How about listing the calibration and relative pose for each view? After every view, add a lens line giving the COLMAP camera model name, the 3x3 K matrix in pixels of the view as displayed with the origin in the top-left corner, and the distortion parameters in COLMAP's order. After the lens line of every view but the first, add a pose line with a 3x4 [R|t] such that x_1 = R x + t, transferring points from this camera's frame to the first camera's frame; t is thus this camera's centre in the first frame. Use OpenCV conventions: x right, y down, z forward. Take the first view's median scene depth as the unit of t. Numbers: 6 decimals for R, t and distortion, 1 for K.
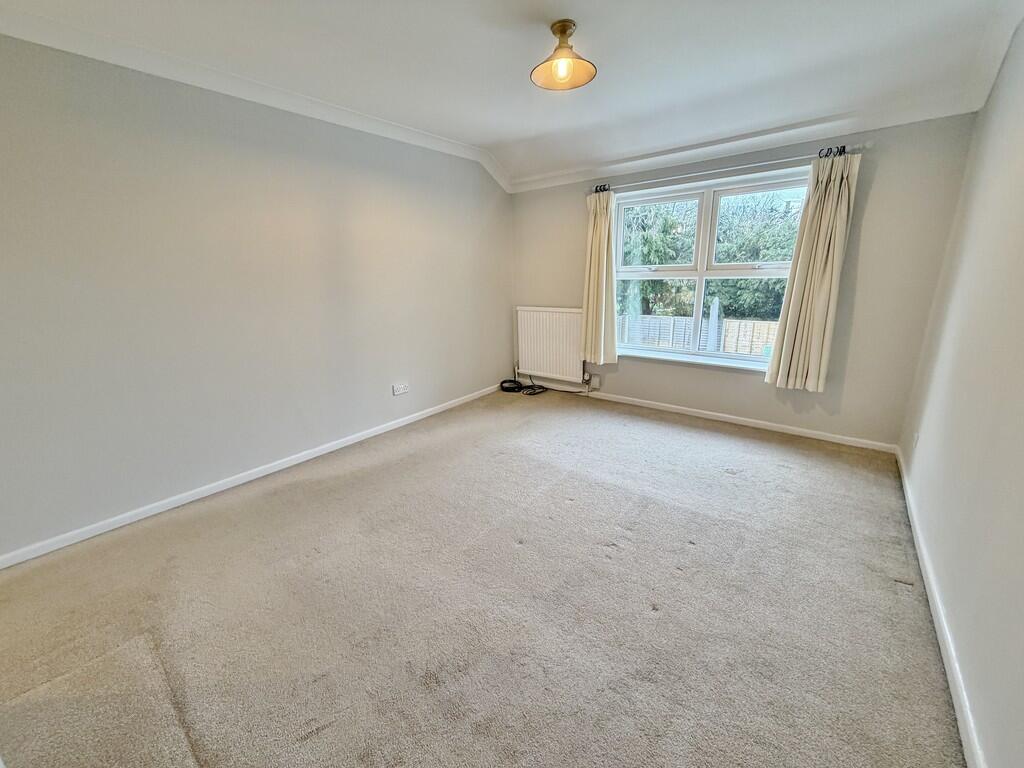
lens RADIAL K [[409.2, 0, 510.7], [0, 409.2, 382.2], [0, 0, 1]] dist [0.000259, -0.000262]
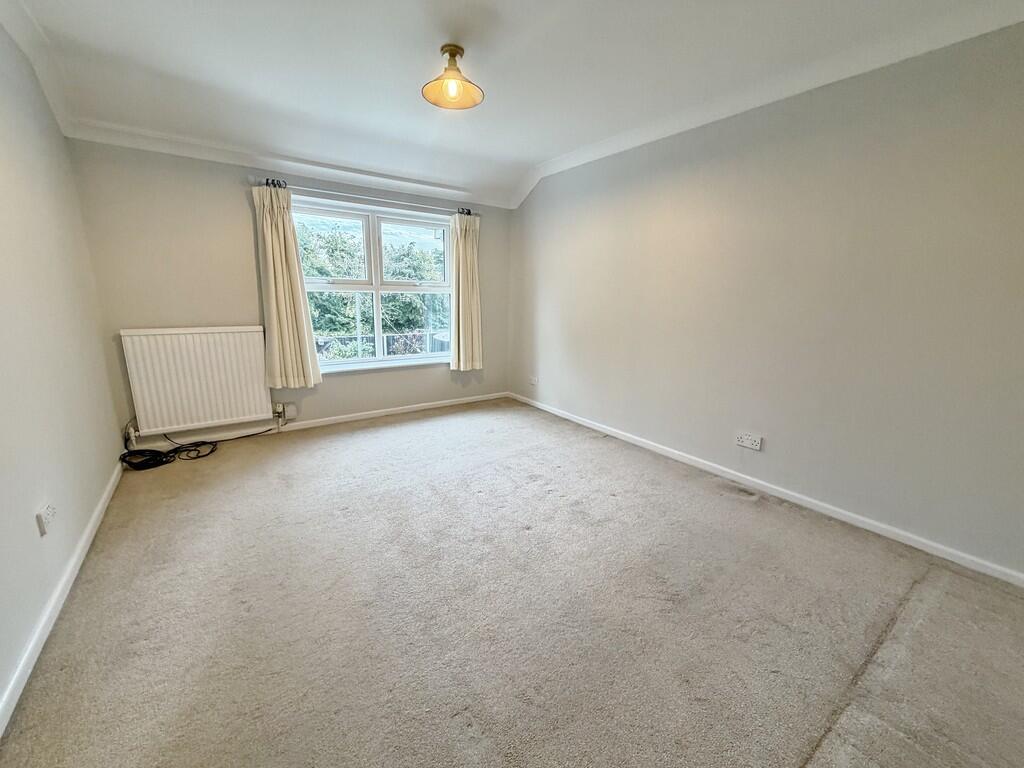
lens RADIAL K [[409.2, 0, 514.4], [0, 409.2, 381.9], [0, 0, 1]] dist [0.000259, -0.000262]
pose [[0.264672, -0.182008, 0.947007, -0.512686], [0.220462, 0.967441, 0.124319, -0.070398], [-0.938800, 0.175875, 0.296181, 0.348490]]
